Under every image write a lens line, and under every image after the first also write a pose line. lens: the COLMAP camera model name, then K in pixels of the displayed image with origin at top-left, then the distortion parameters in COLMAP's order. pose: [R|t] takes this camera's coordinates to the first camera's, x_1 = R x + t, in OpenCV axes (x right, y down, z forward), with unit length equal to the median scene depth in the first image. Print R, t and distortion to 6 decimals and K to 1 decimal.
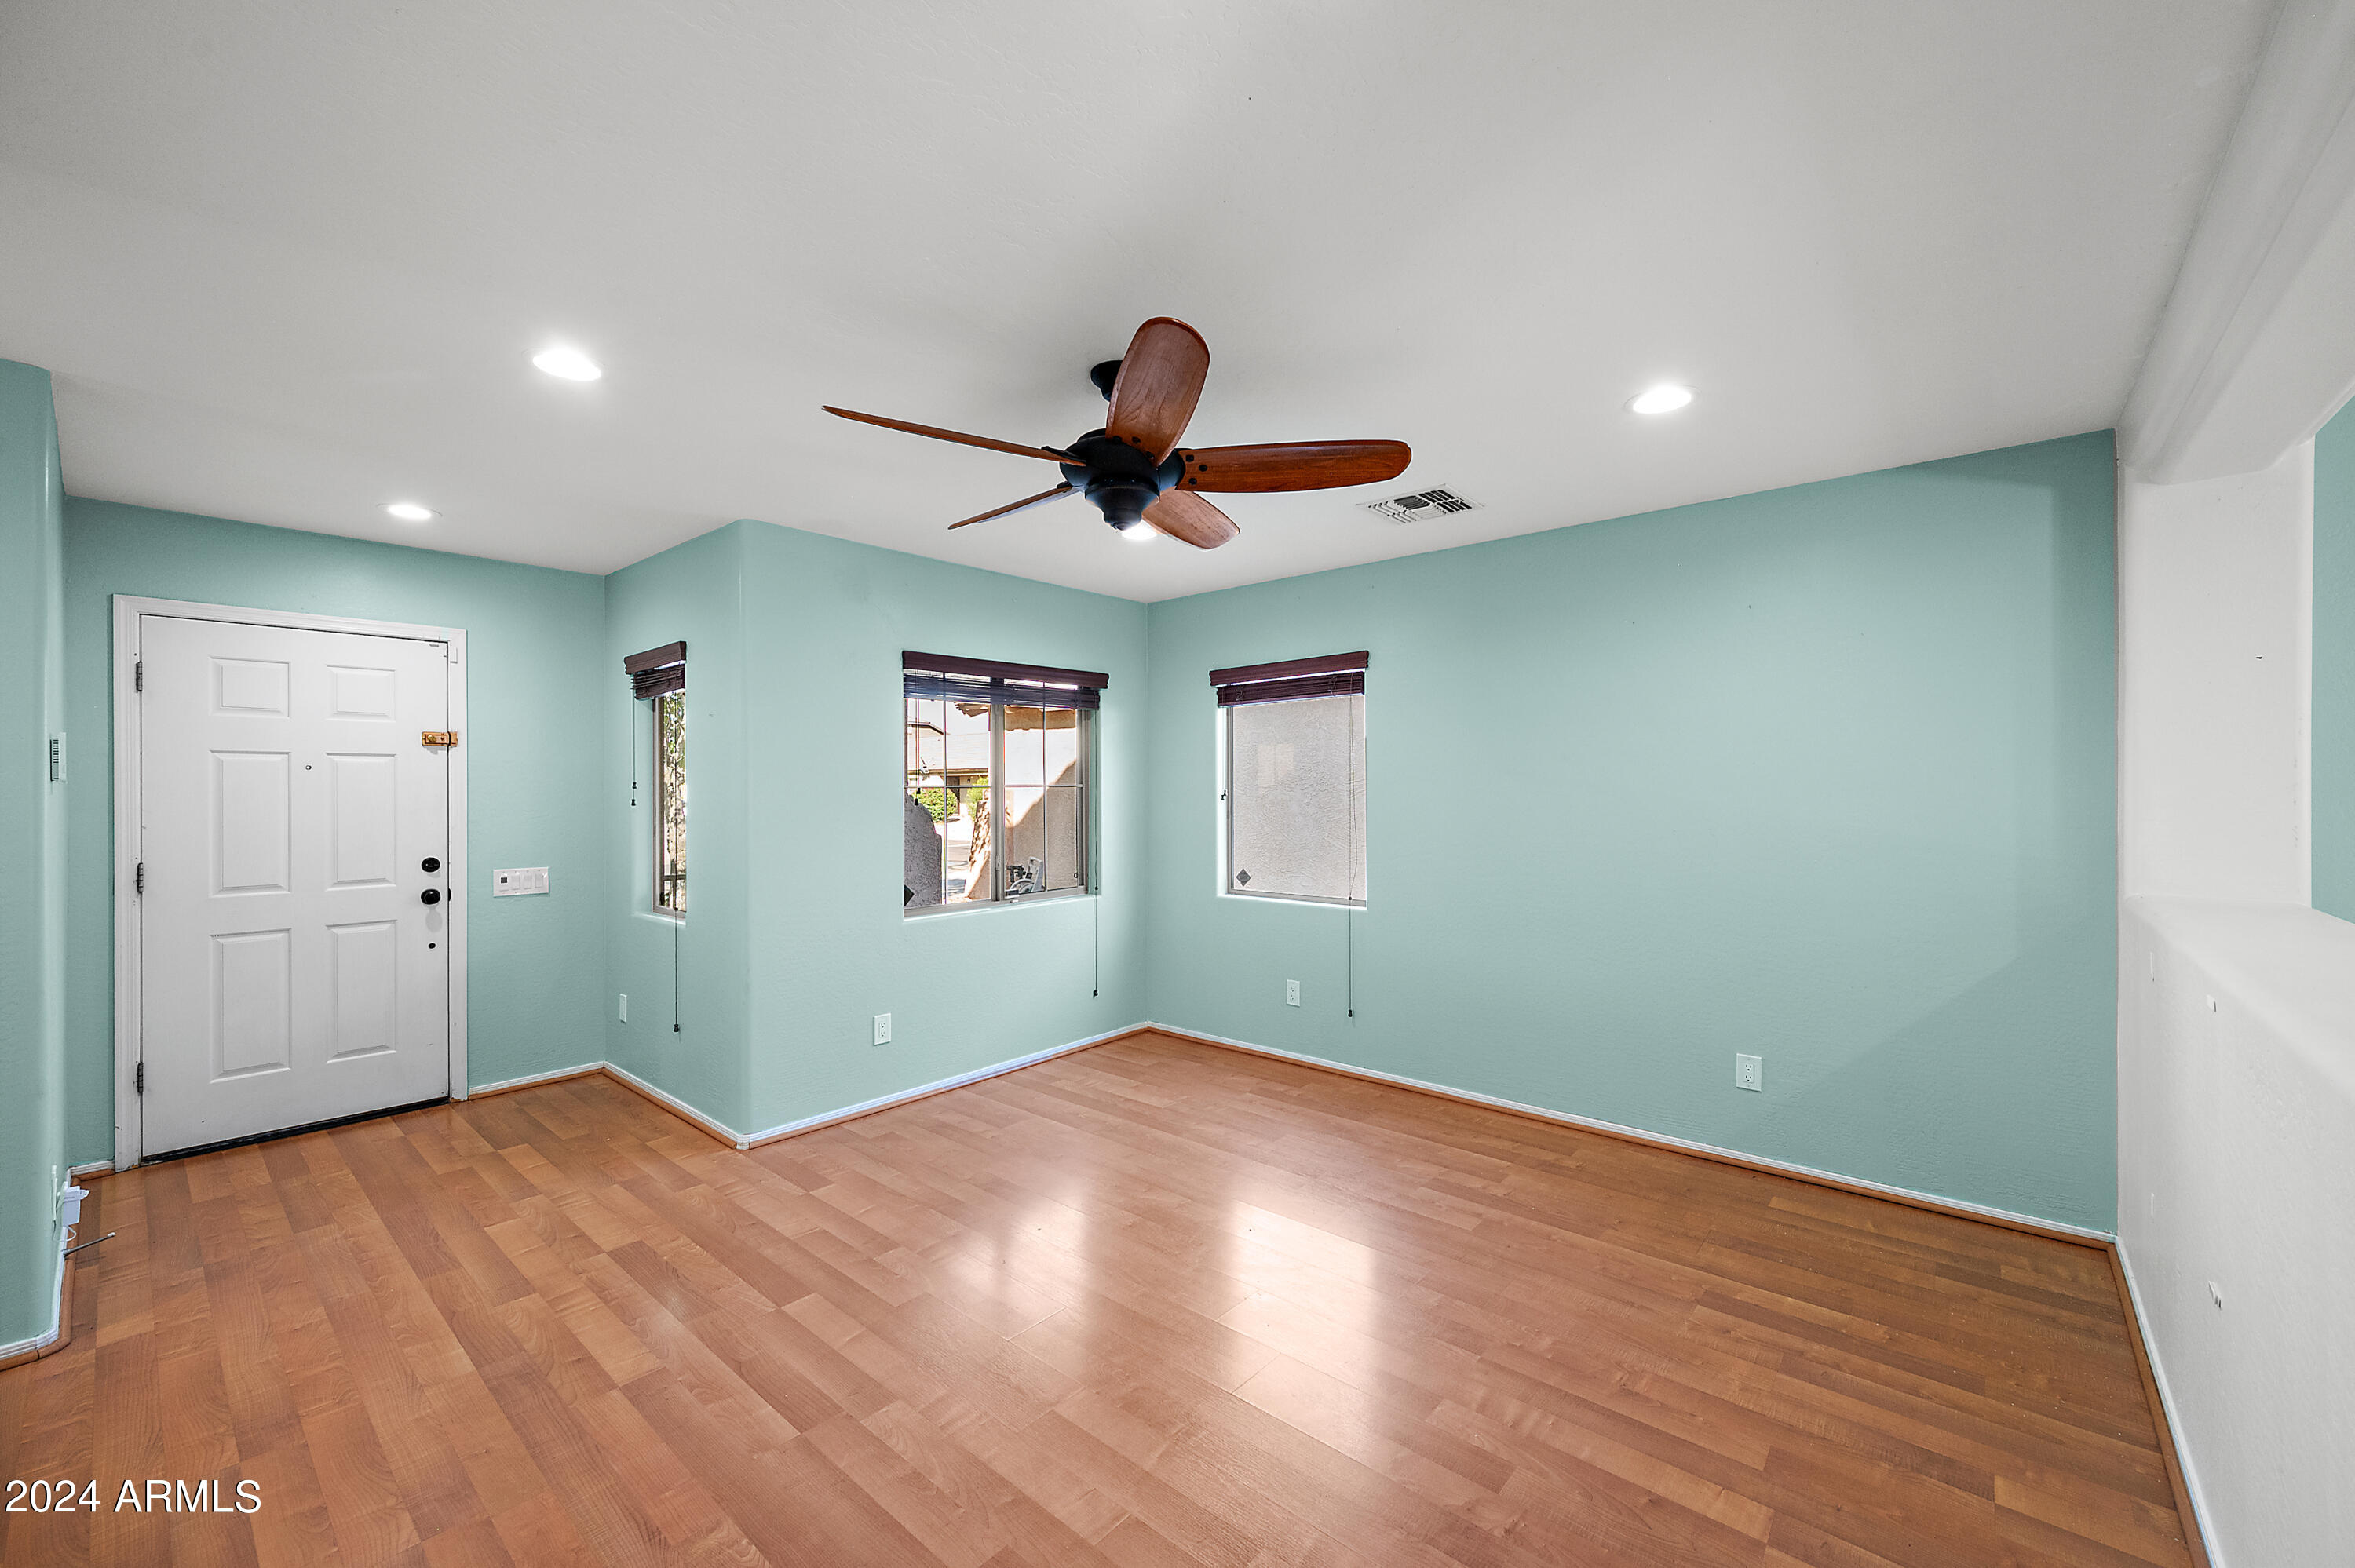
lens RADIAL K [[939.6, 0, 1177.5], [0, 939.6, 784.0], [0, 0, 1]] dist [-0.000179, -0.000265]
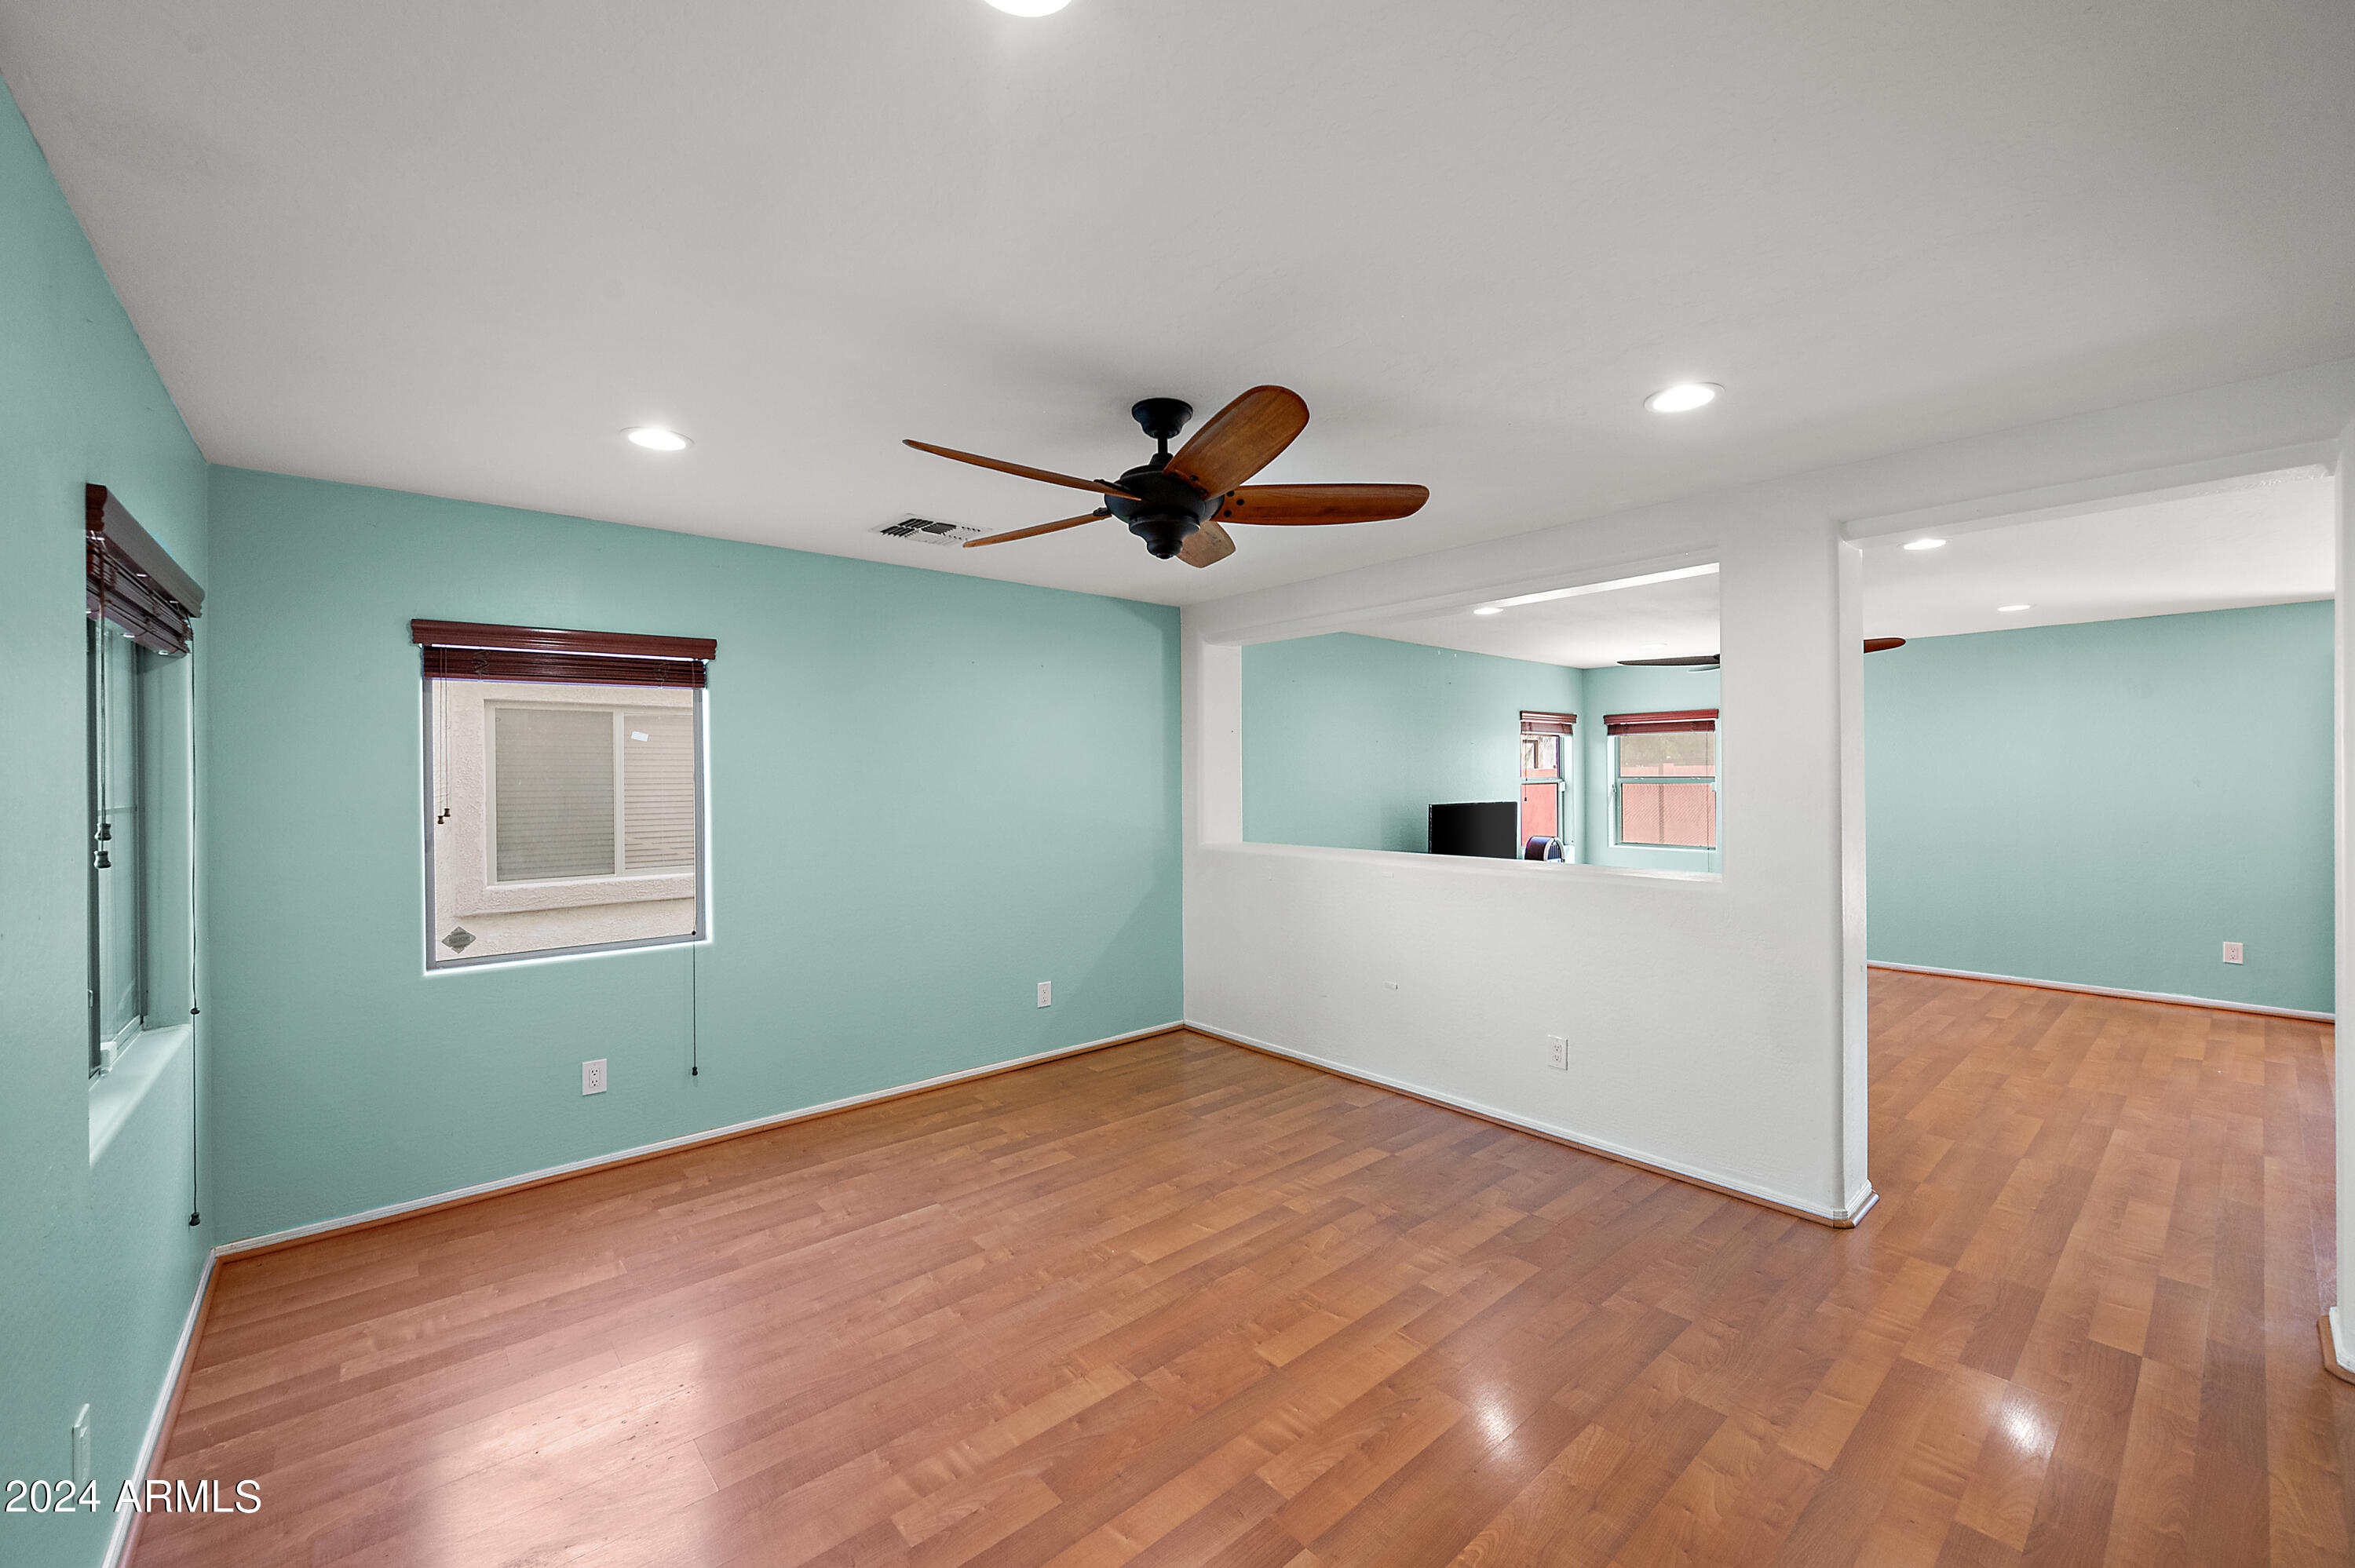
lens RADIAL K [[950.2, 0, 1209.5], [0, 950.2, 772.6], [0, 0, 1]] dist [-0.015544, -0.000013]
pose [[0.138481, 0.002269, 0.990362, -0.736691], [0.021128, 0.999763, -0.005245, -0.004614], [-0.990140, 0.021651, 0.138400, 0.556143]]
